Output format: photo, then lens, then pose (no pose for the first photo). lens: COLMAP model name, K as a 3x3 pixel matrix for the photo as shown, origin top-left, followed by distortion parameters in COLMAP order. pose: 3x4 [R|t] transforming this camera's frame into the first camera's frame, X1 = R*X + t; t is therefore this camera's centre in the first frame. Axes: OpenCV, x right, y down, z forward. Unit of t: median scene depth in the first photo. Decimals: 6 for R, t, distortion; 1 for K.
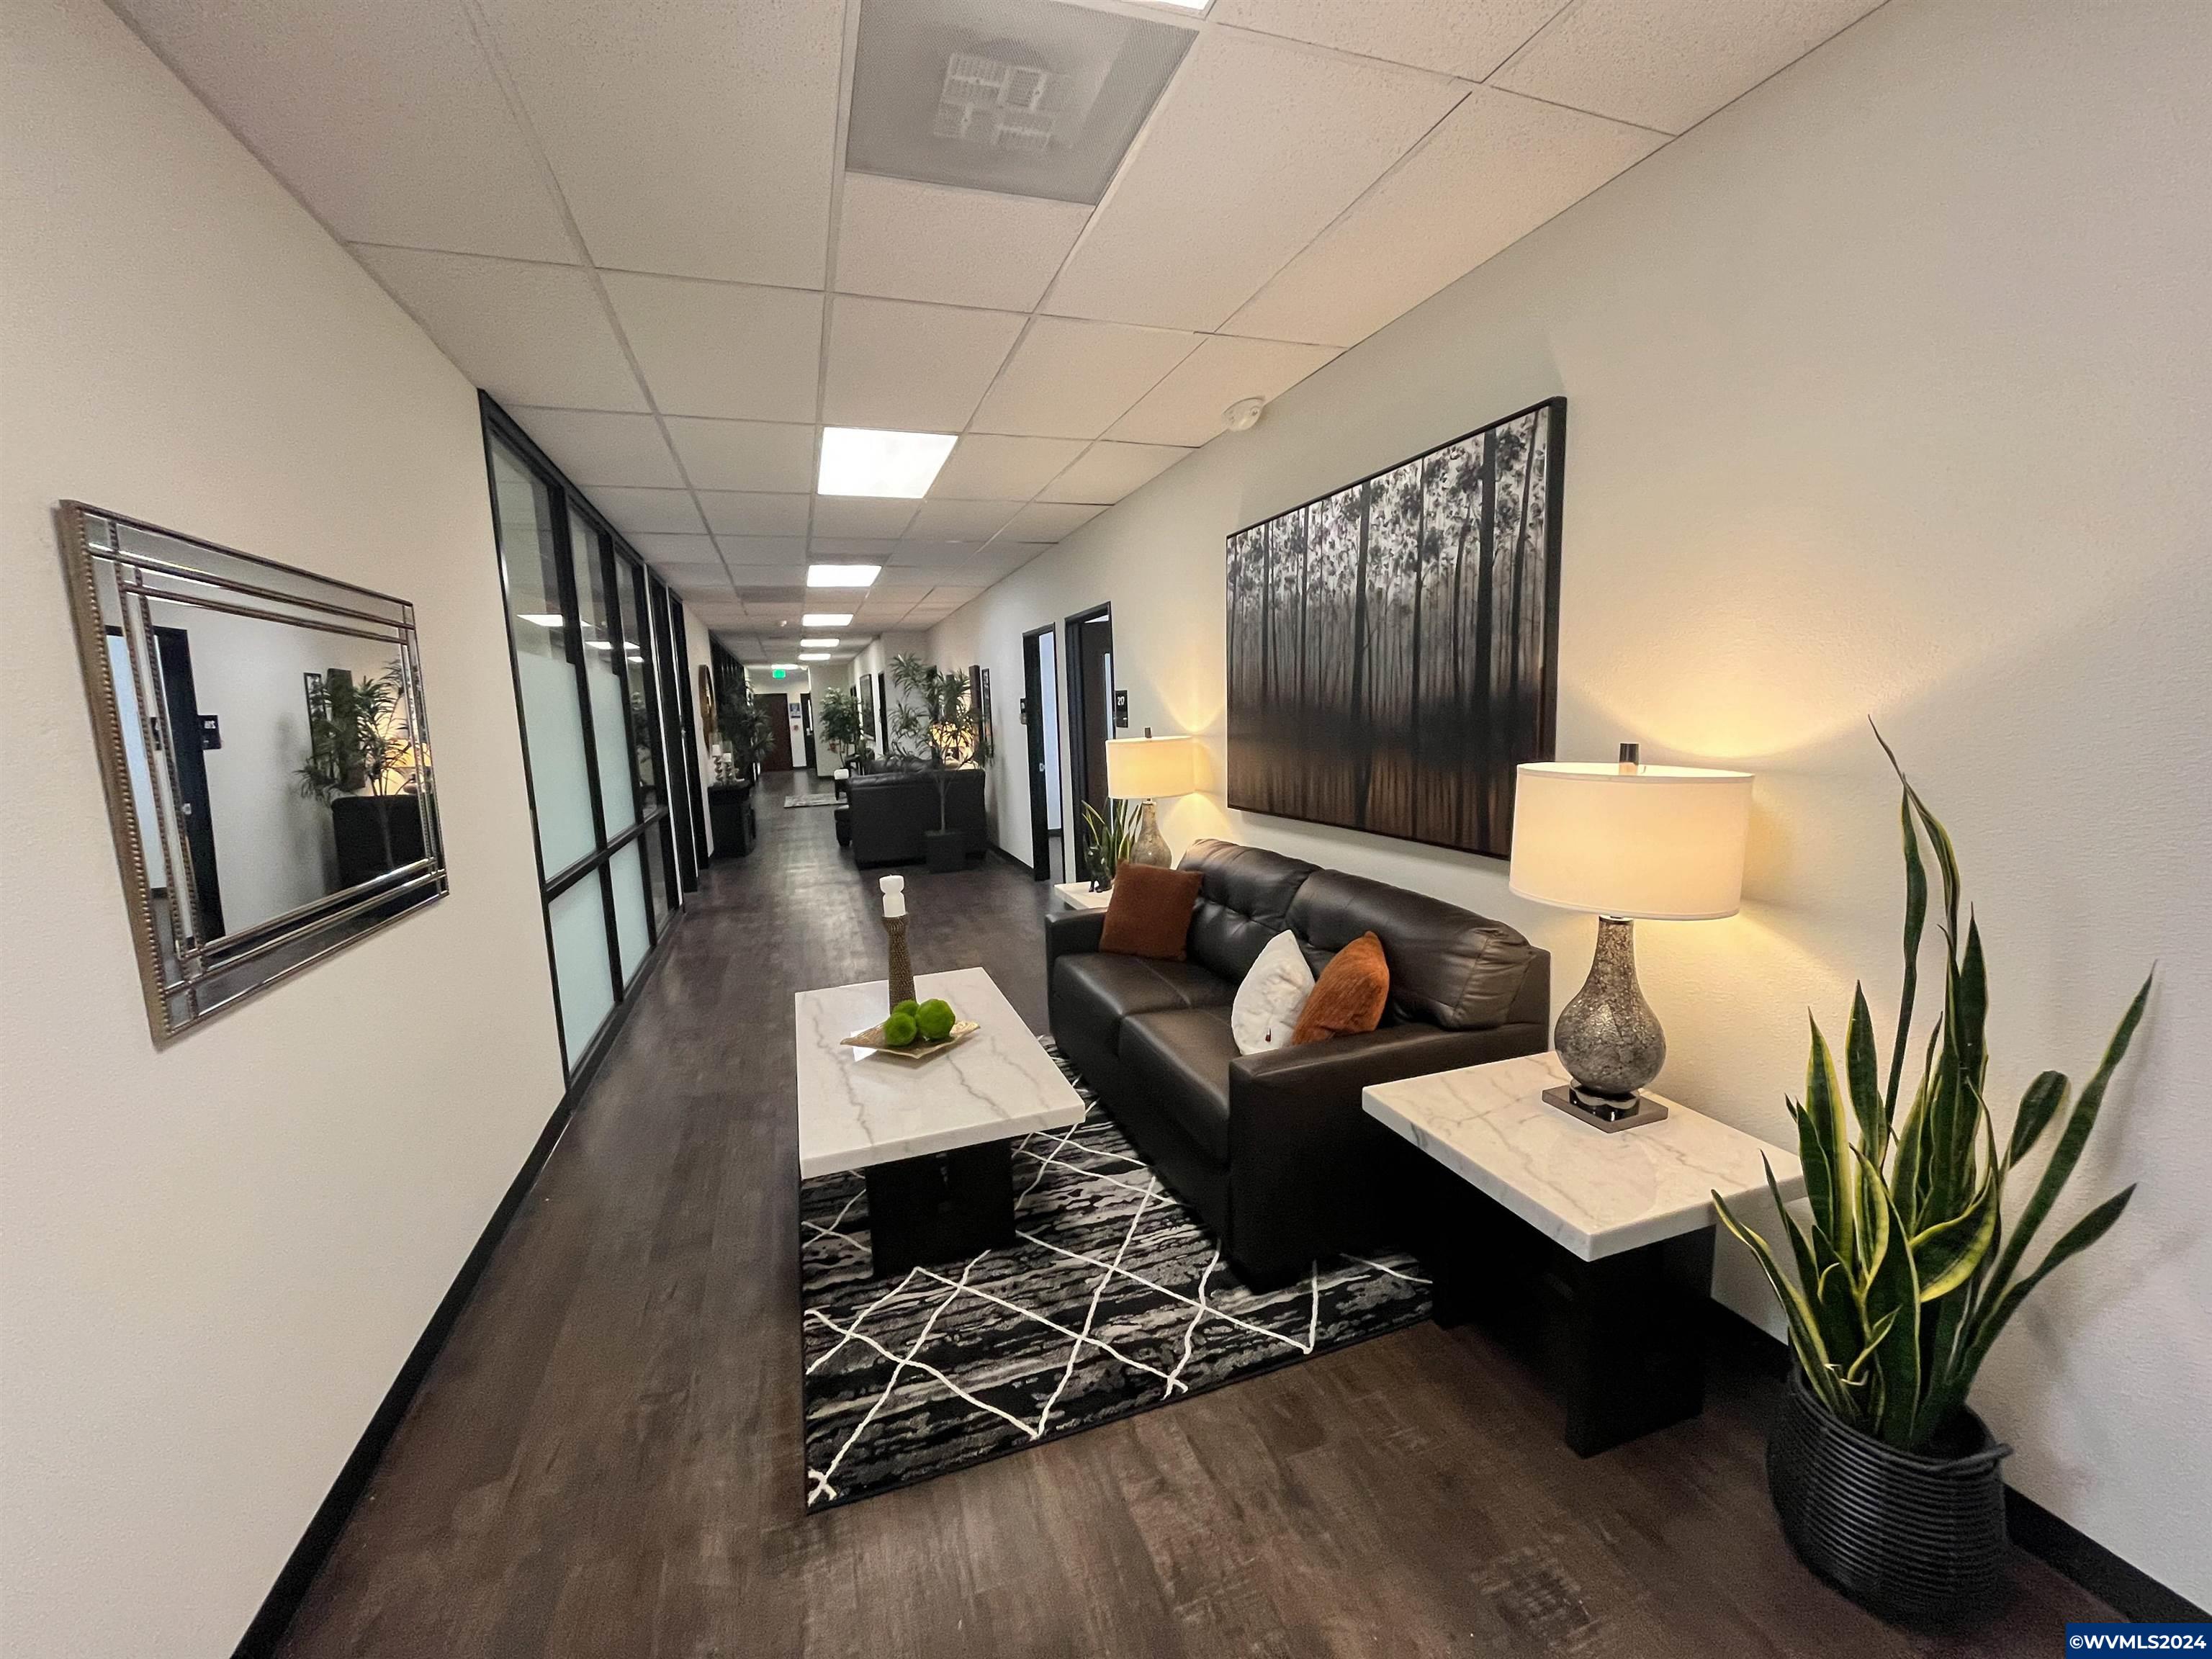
lens RADIAL K [[891.2, 0, 1101.8], [0, 891.2, 835.4], [0, 0, 1]] dist [-0.004302, -0.000187]
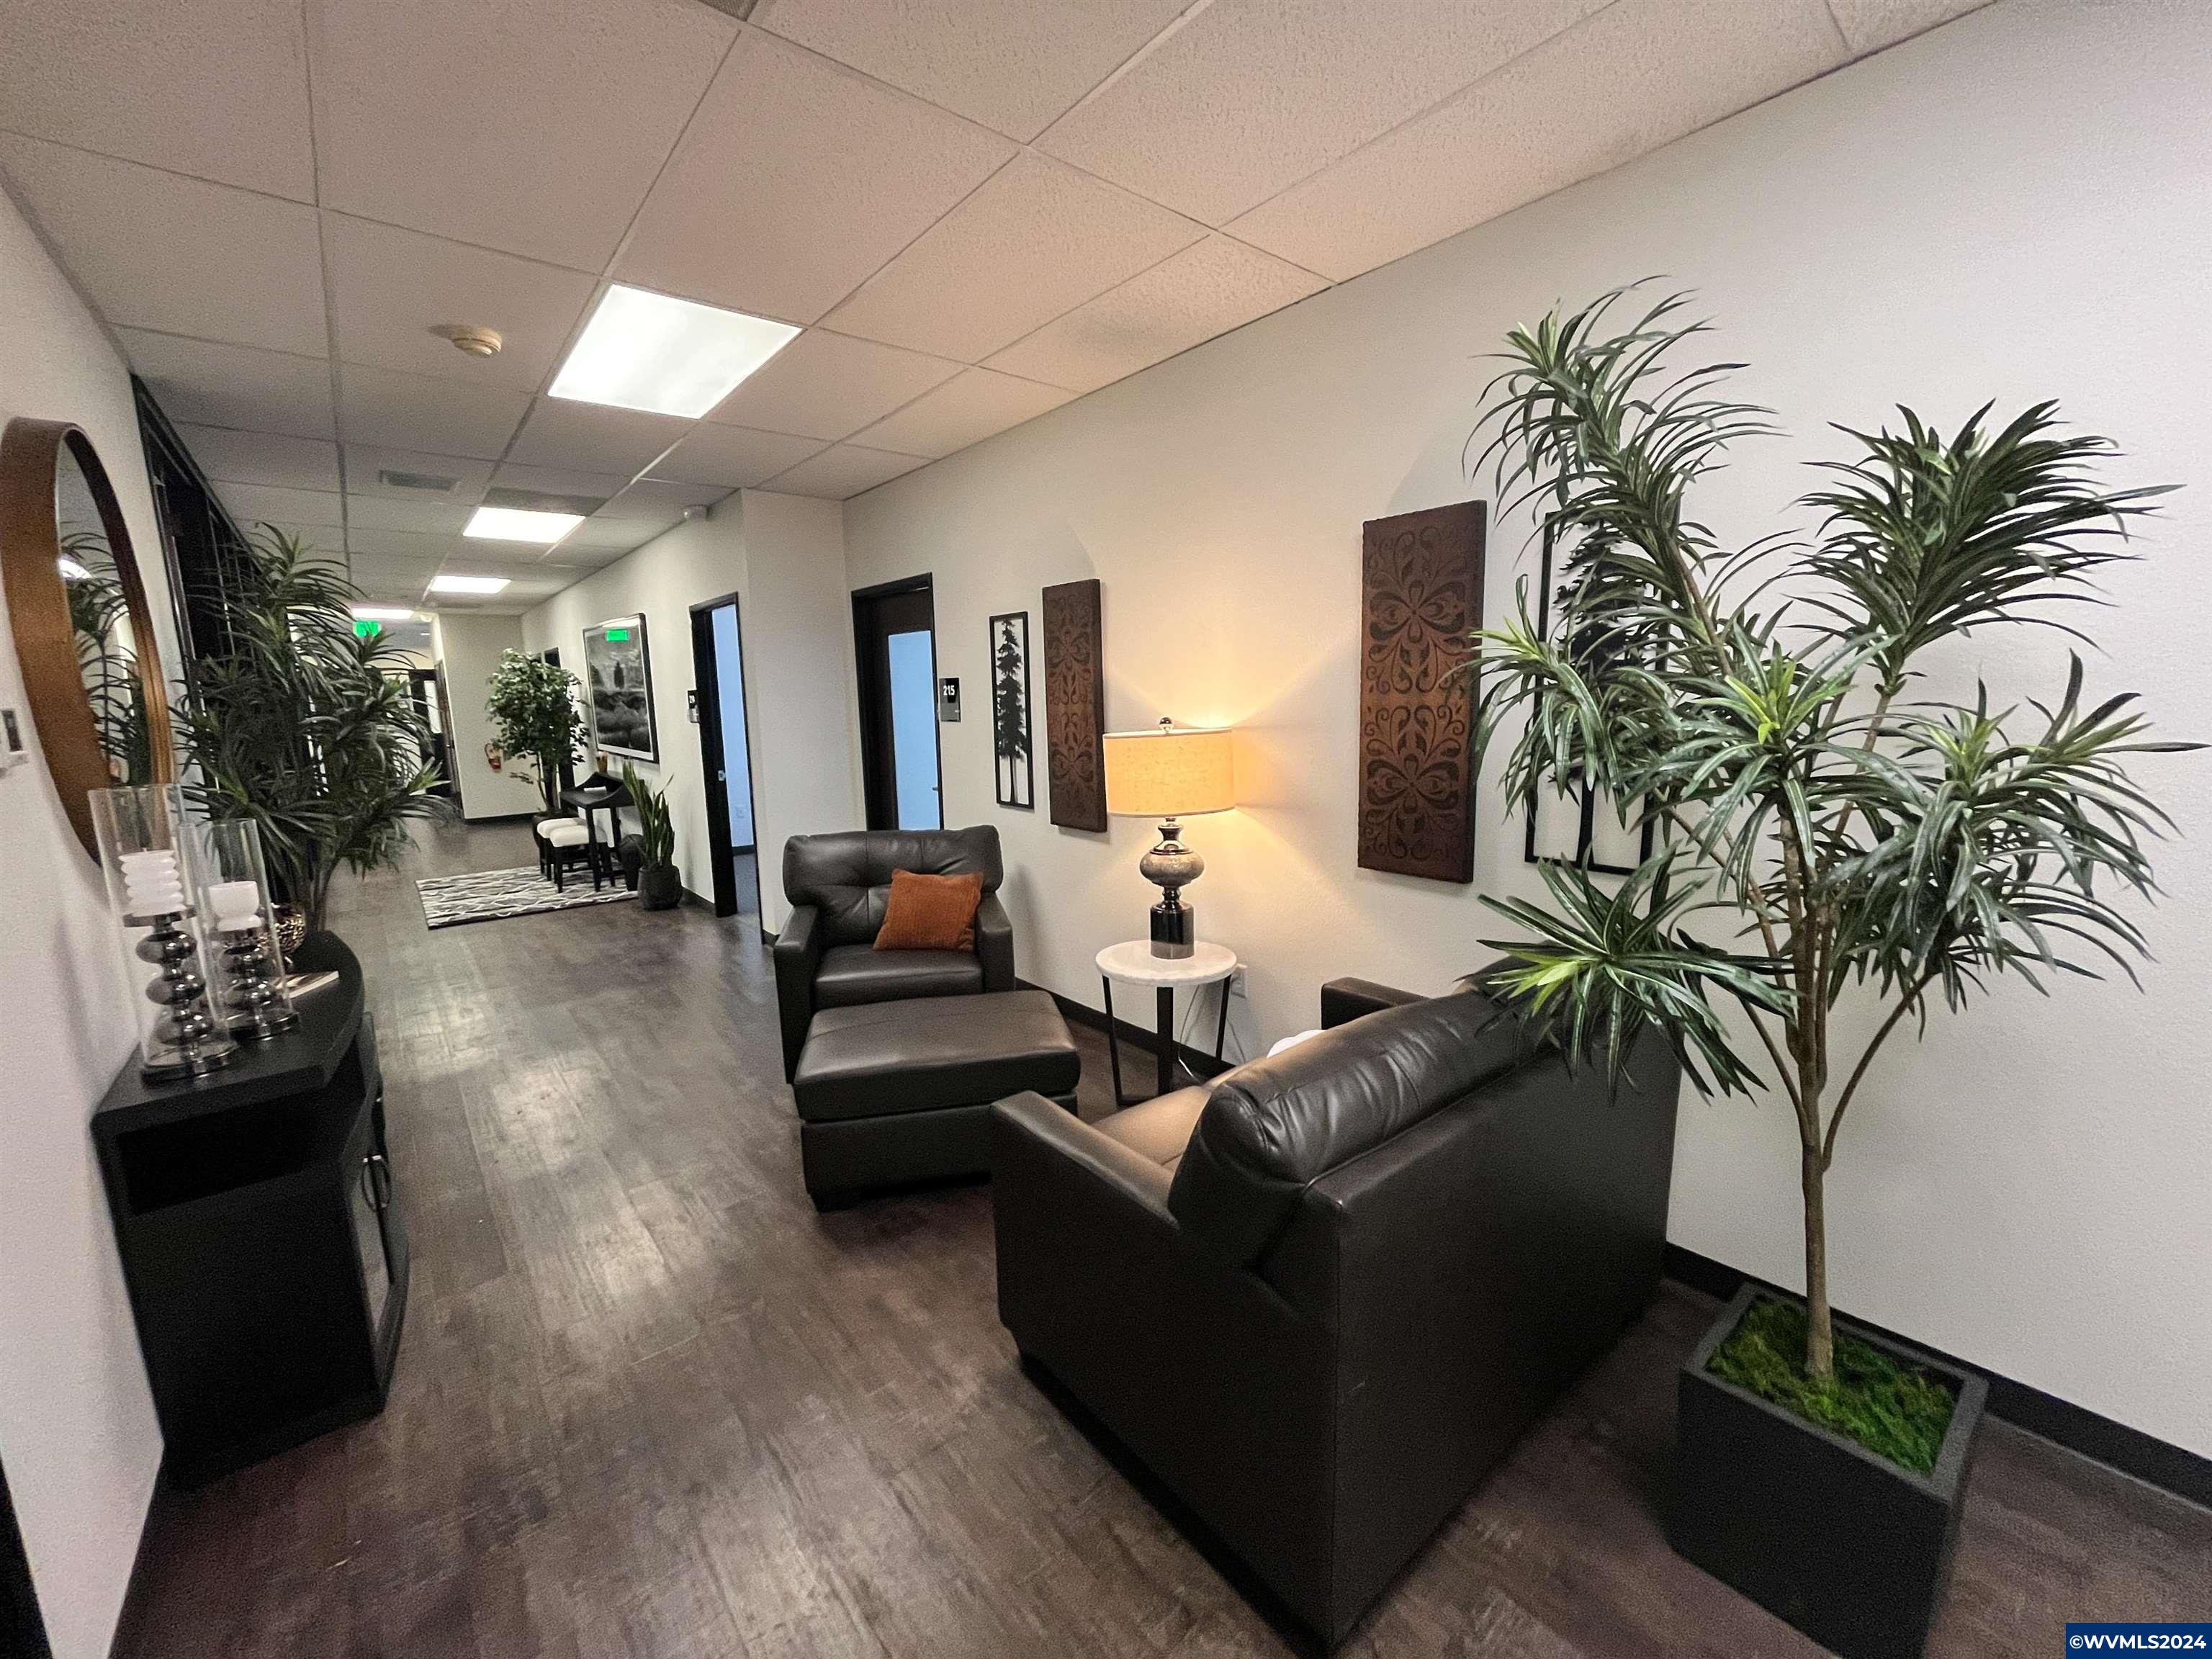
lens RADIAL K [[892.8, 0, 1101.9], [0, 892.8, 823.8], [0, 0, 1]] dist [-0.001519, -0.000078]
pose [[0.935365, -0.039447, 0.351477, -1.199770], [0.042695, 0.999087, -0.001491, -0.375863], [-0.351098, 0.016401, 0.936195, 2.897462]]
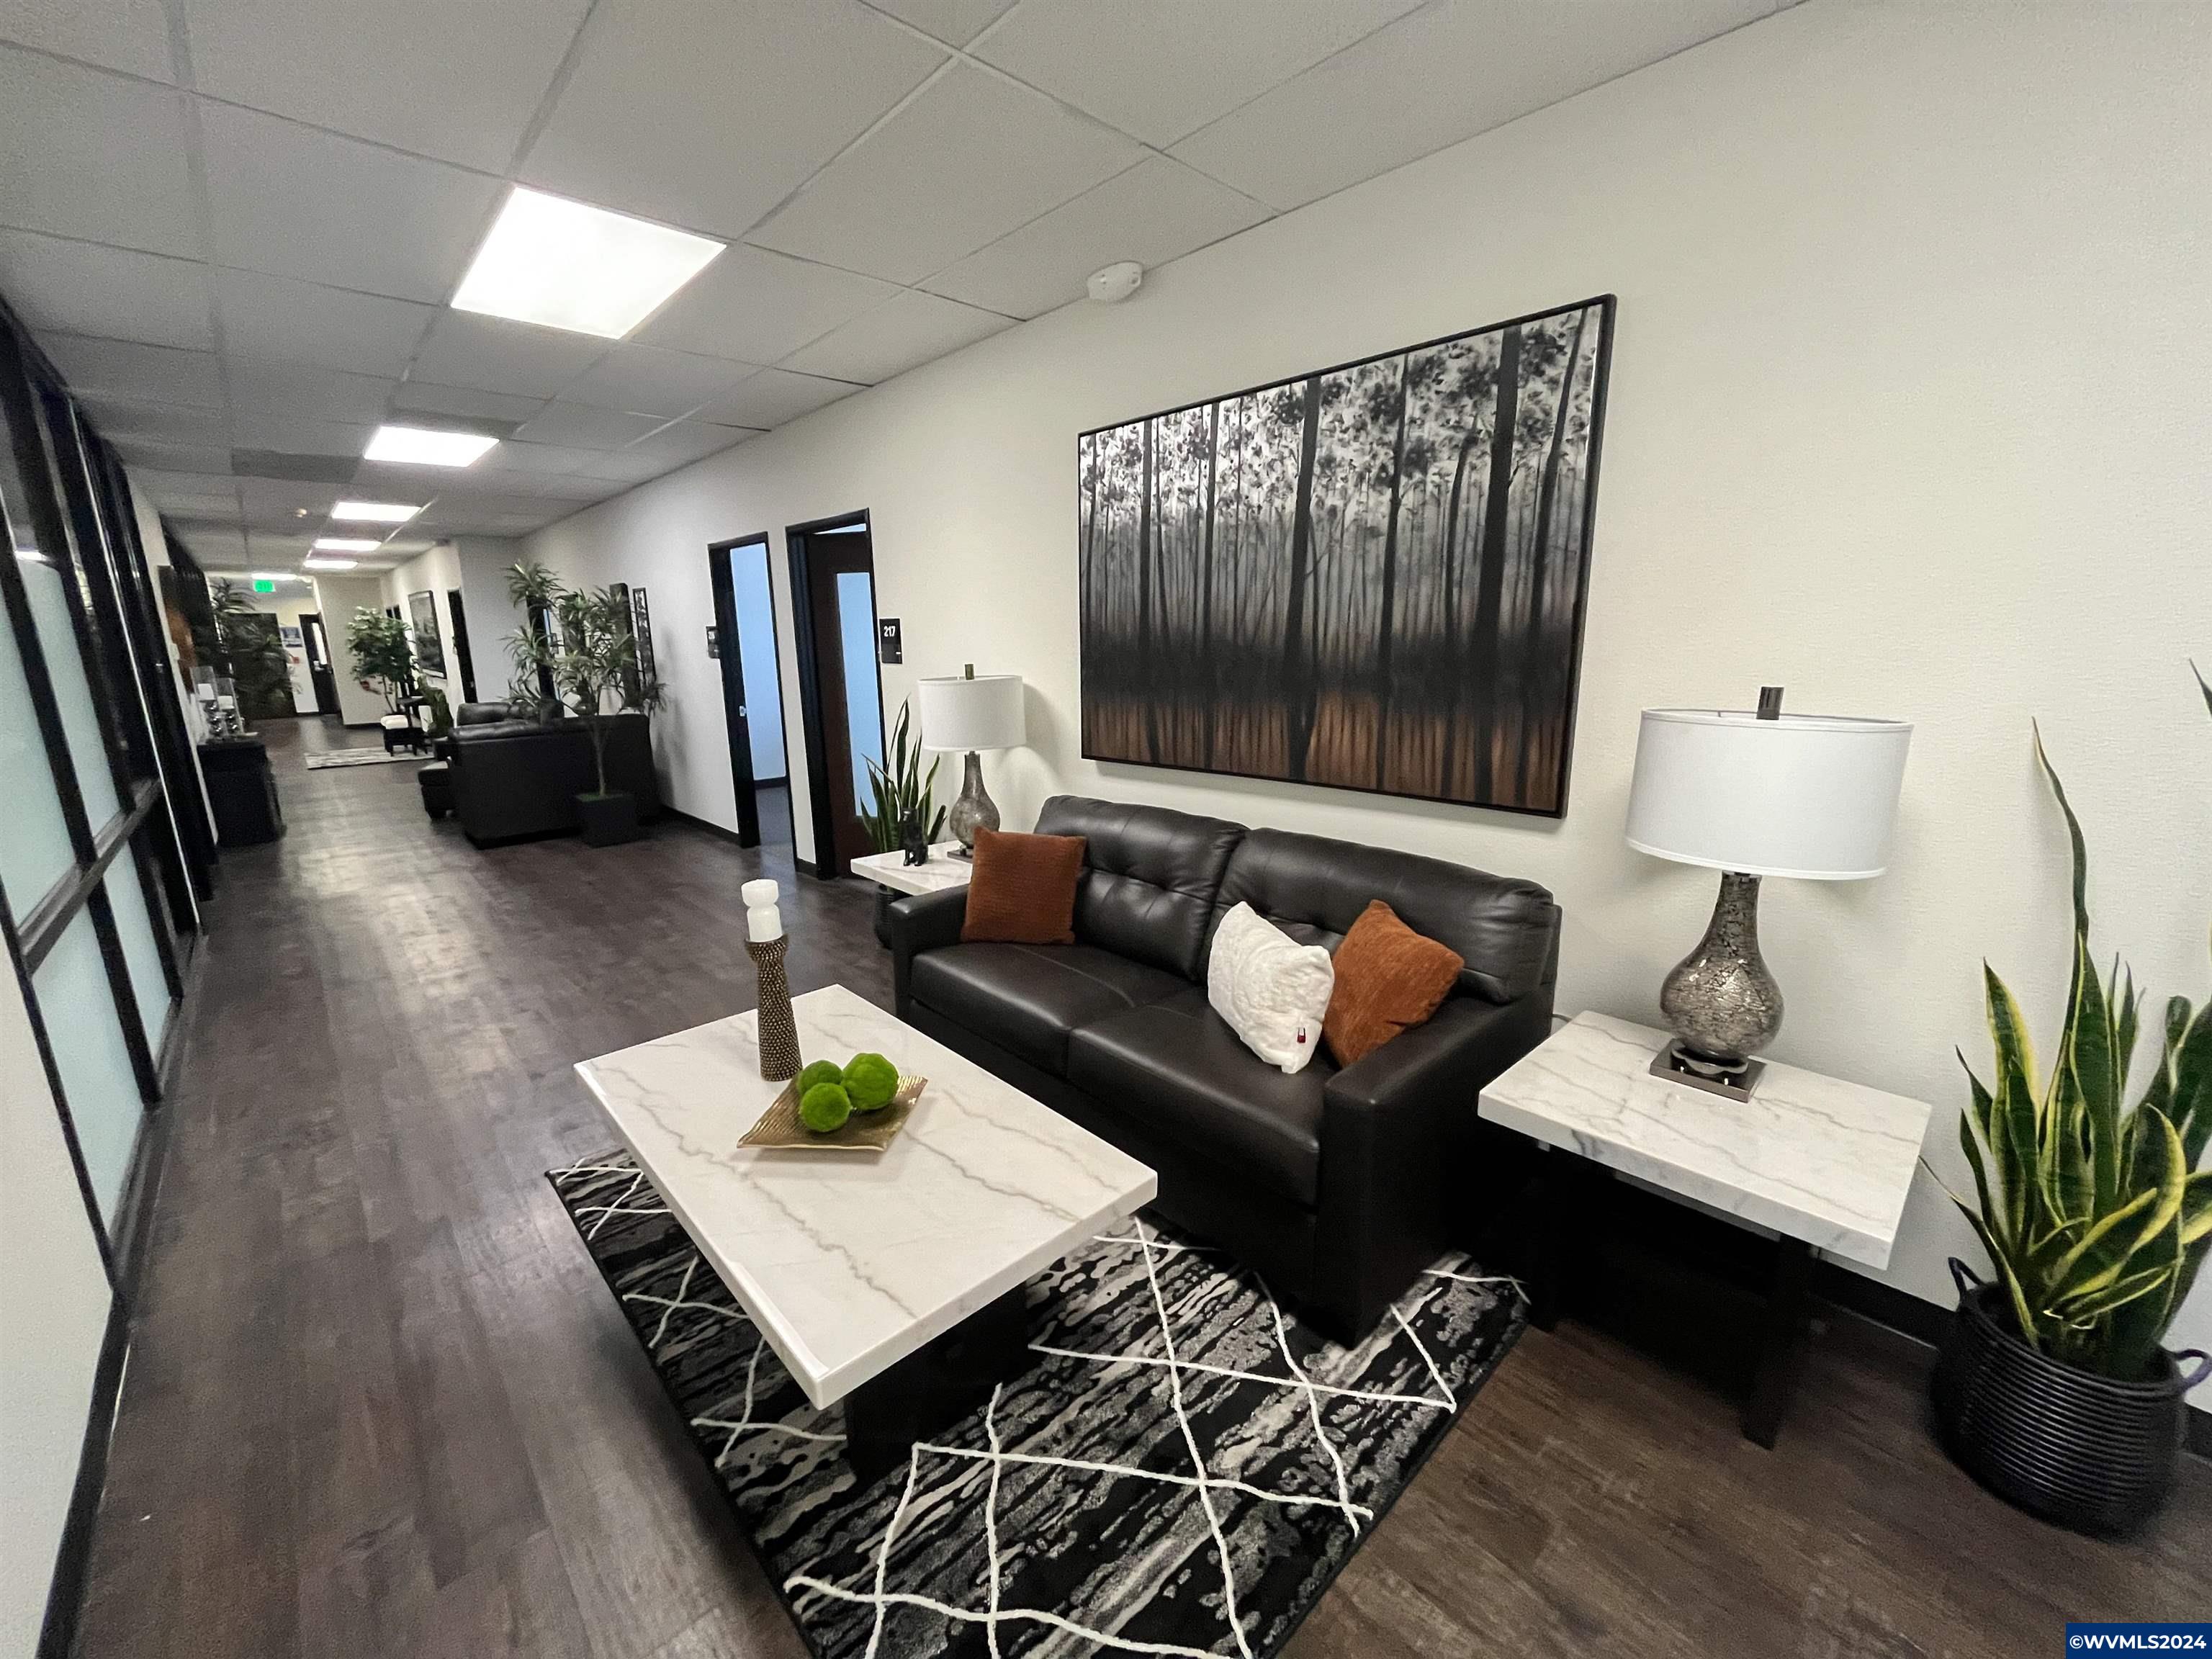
lens RADIAL K [[891.2, 0, 1101.8], [0, 891.2, 835.4], [0, 0, 1]] dist [-0.004302, -0.000187]
pose [[0.914018, -0.067074, 0.400091, -0.297888], [0.039729, 0.996296, 0.076264, -0.034070], [-0.403724, -0.053811, 0.913297, 0.307928]]
